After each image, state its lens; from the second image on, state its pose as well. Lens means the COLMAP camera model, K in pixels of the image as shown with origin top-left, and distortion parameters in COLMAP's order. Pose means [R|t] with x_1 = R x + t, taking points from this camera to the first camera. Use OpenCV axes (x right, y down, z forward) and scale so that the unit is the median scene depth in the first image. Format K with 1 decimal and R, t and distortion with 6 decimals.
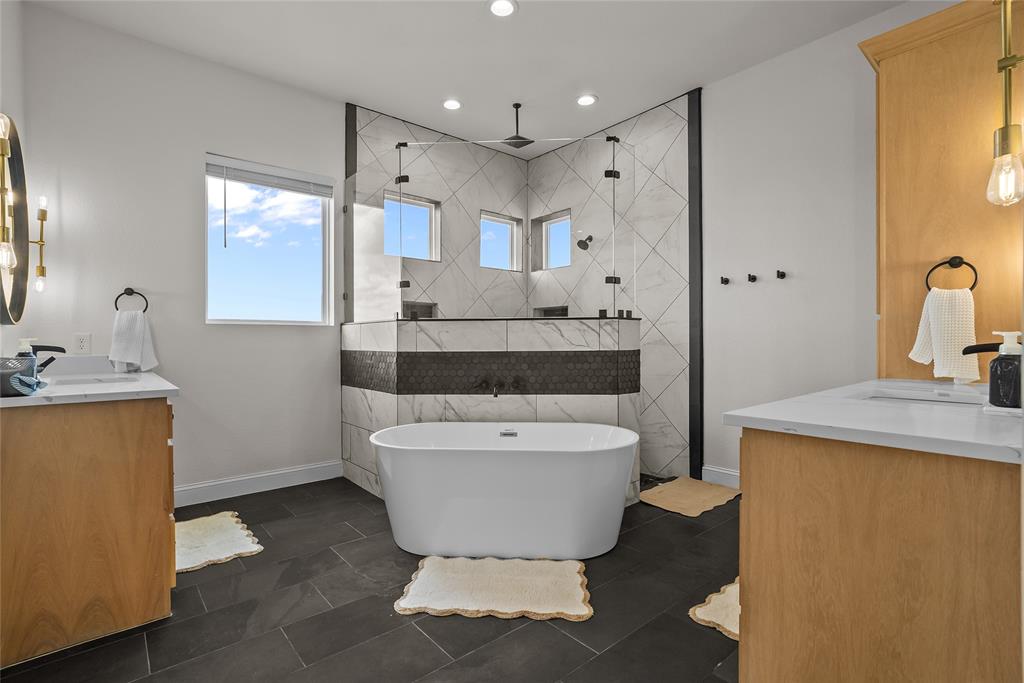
lens RADIAL K [[487.7, 0, 516.2], [0, 487.7, 347.0], [0, 0, 1]] dist [-0.001850, -0.000012]
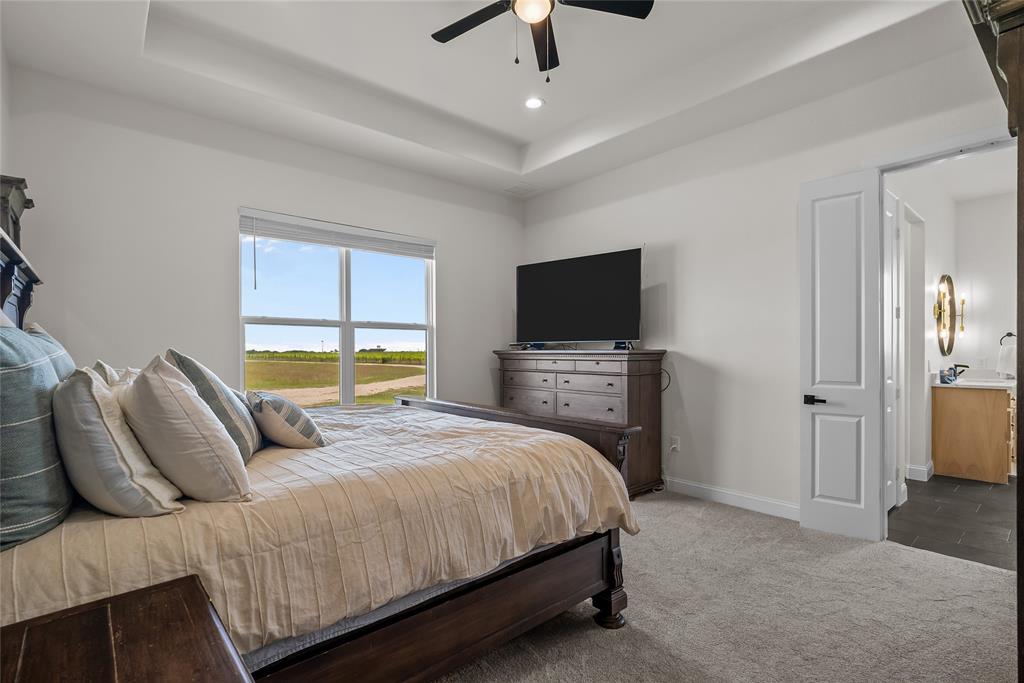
lens RADIAL K [[487.7, 0, 516.2], [0, 487.7, 347.0], [0, 0, 1]] dist [-0.001850, -0.000012]
pose [[0.022686, -0.000400, -0.999743, 1.145243], [-0.010826, 0.999941, -0.000645, -0.054423], [0.999684, 0.010838, 0.022680, -1.028292]]
